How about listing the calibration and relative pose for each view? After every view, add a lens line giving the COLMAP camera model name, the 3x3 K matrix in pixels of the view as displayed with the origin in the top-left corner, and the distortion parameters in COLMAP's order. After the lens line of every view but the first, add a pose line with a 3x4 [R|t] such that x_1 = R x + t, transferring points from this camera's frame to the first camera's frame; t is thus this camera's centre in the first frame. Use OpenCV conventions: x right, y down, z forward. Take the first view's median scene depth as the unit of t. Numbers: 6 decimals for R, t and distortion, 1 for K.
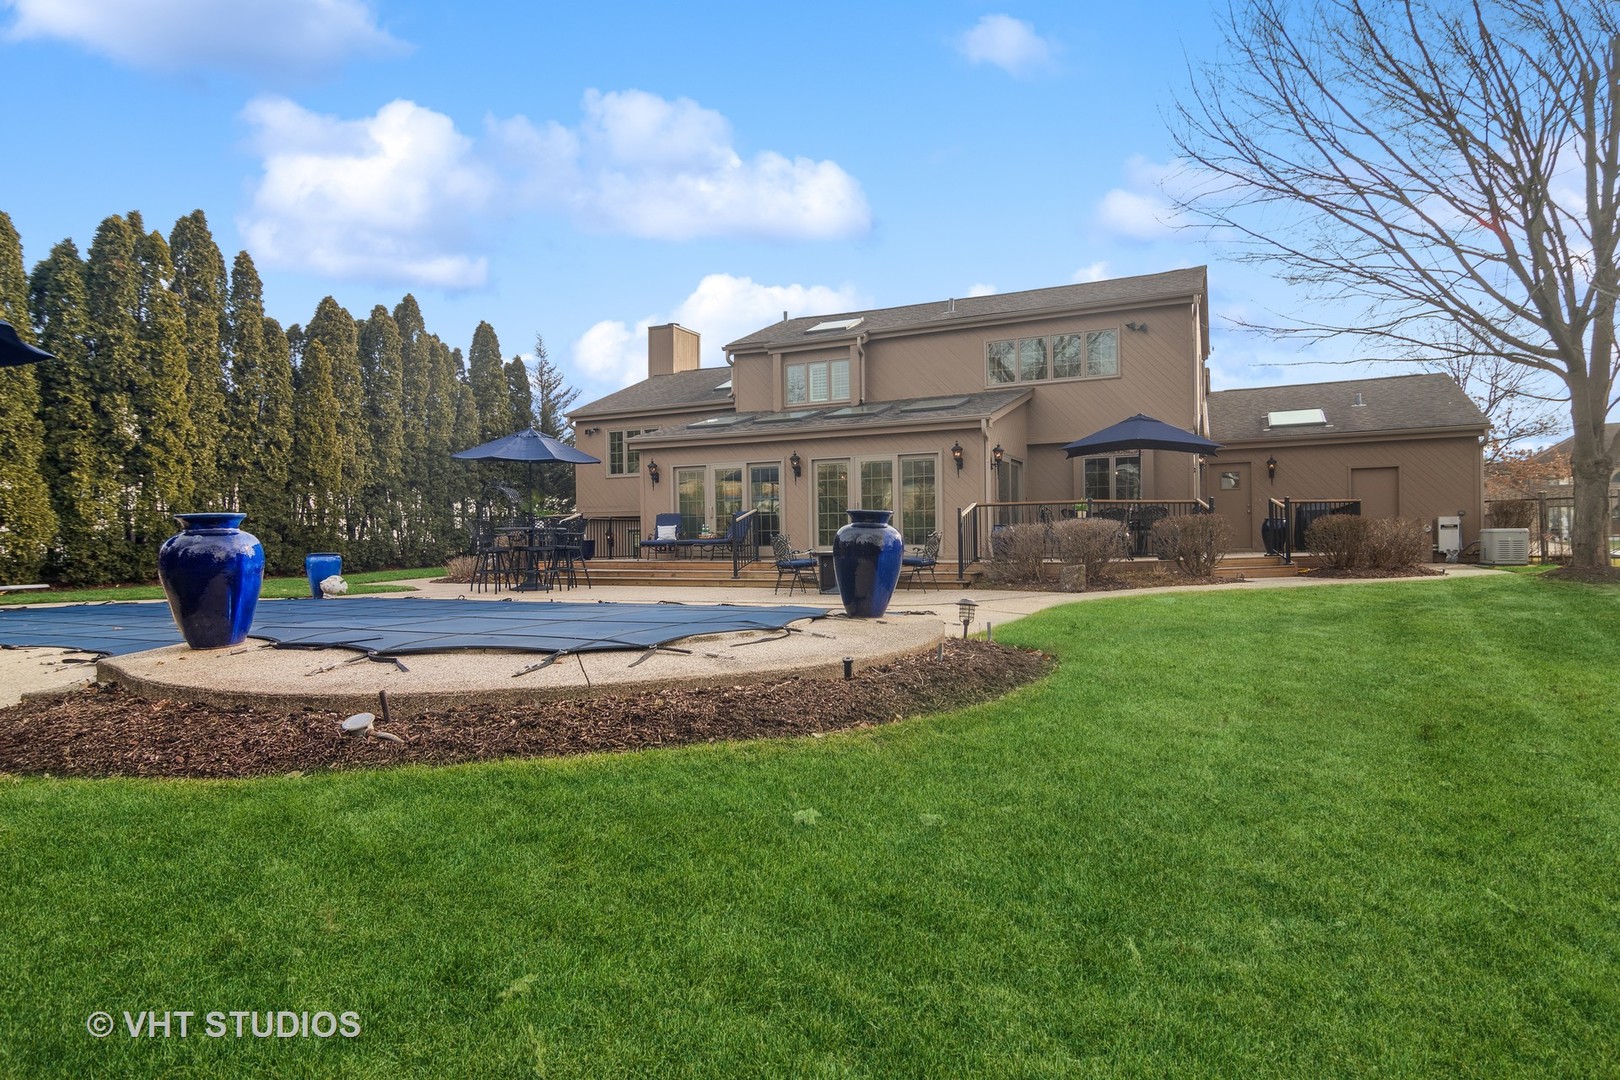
lens RADIAL K [[886.3, 0, 824.2], [0, 886.3, 539.4], [0, 0, 1]] dist [-0.001503, -0.000329]
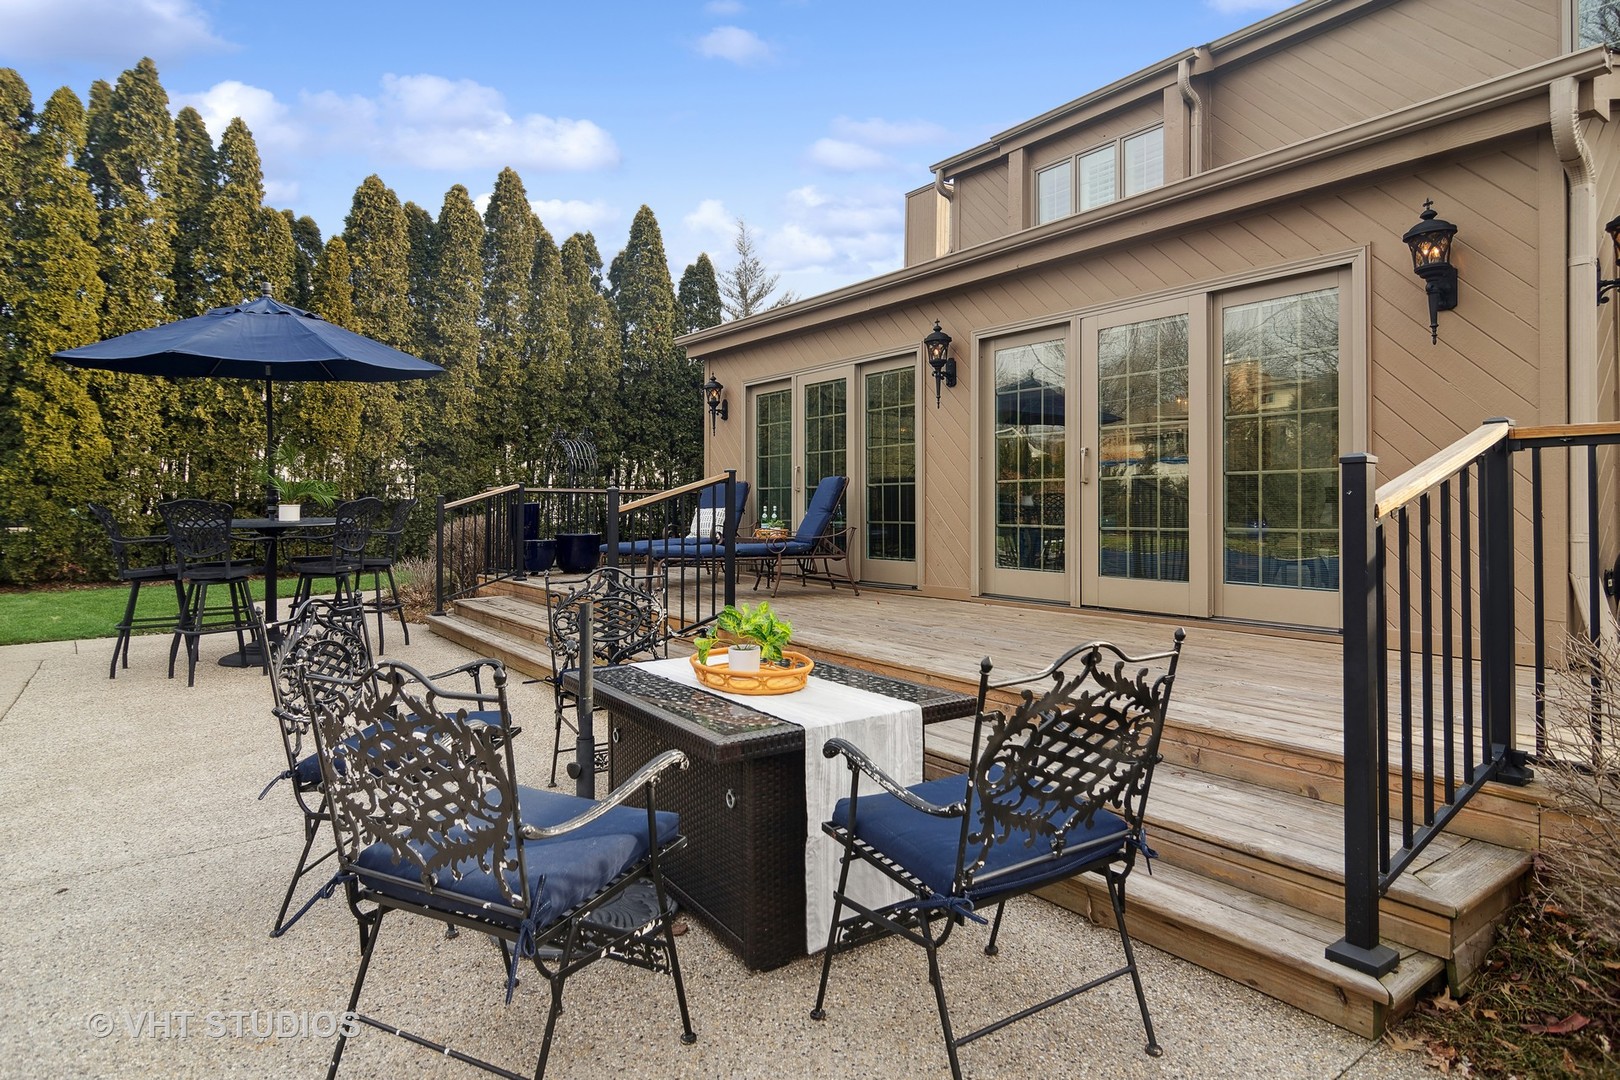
lens RADIAL K [[897.7, 0, 805.9], [0, 897.7, 501.5], [0, 0, 1]] dist [0.002310, 0.001541]
pose [[0.870997, 0.005004, -0.491262, 0.103116], [-0.003634, 0.999986, 0.003744, -0.019685], [0.491274, -0.001476, 0.871004, 0.581720]]
